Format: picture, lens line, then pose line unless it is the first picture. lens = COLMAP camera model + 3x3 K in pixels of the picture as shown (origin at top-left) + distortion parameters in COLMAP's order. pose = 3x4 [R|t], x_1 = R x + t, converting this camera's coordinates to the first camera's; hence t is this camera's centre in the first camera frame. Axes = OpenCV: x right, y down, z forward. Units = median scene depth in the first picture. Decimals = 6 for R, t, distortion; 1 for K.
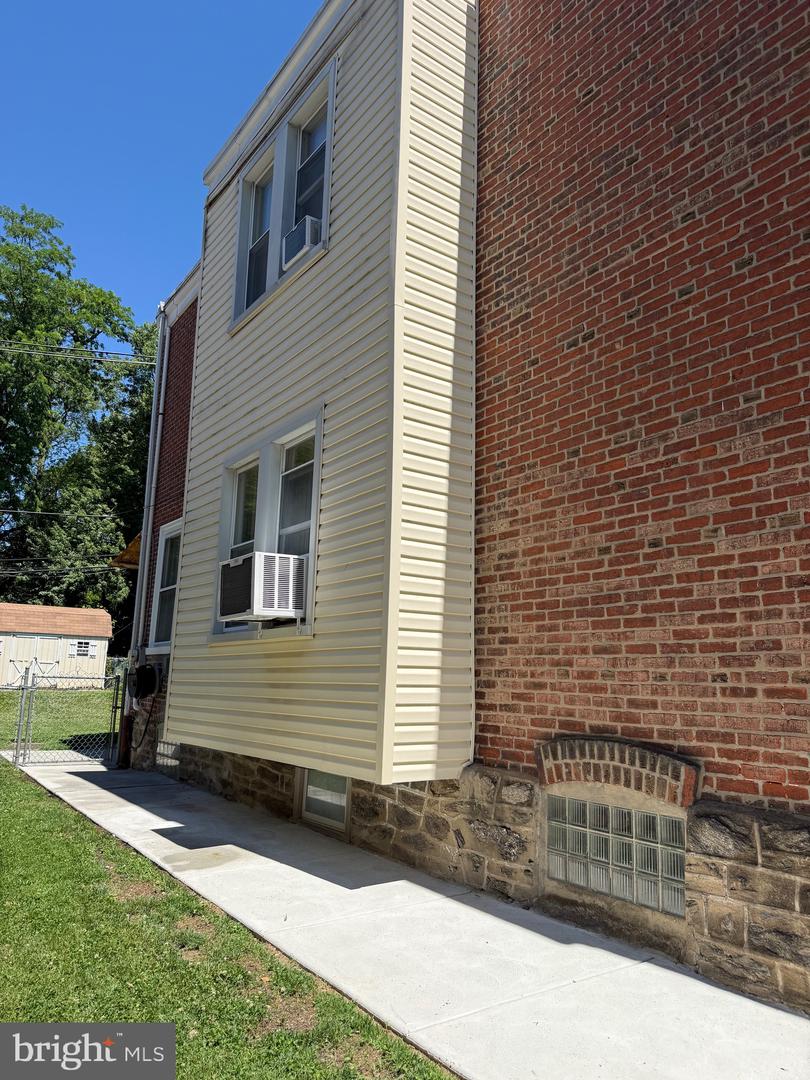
lens RADIAL K [[754.9, 0, 406.6], [0, 754.9, 541.8], [0, 0, 1]] dist [-0.003812, -0.000960]
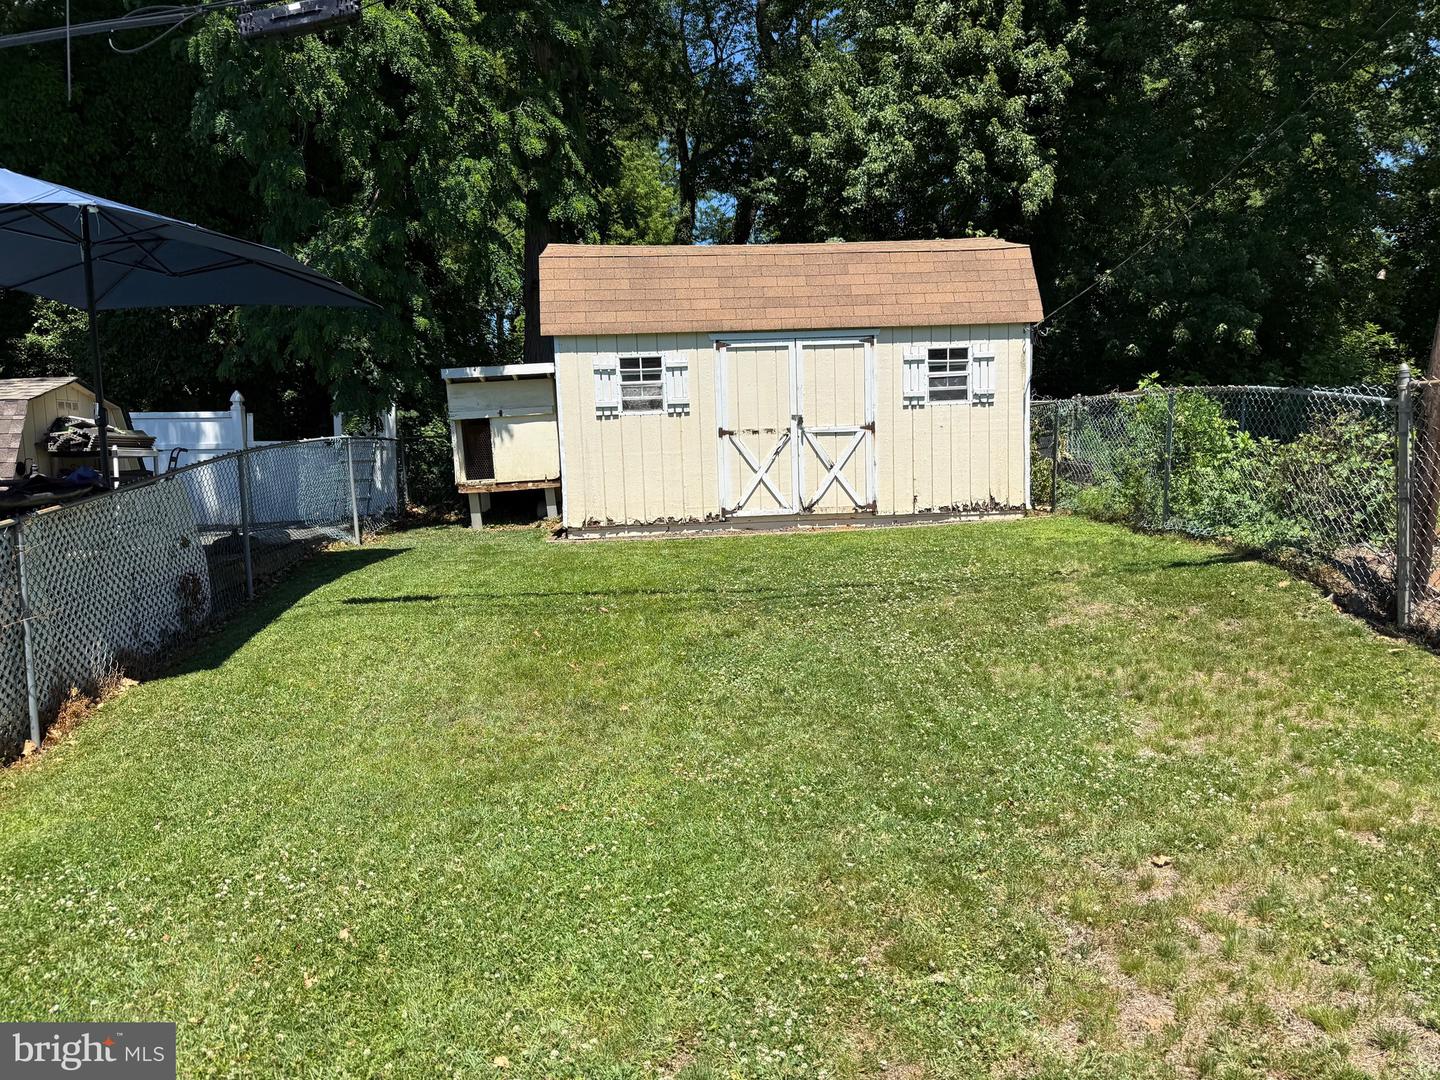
lens RADIAL K [[1006.6, 0, 719.8], [0, 1006.6, 538.3], [0, 0, 1]] dist [-0.003812, -0.000960]
pose [[0.848138, 0.015143, -0.529559, -0.296662], [0.143218, 0.955819, 0.256708, 0.090678], [0.510050, -0.293566, 0.808498, 0.625677]]
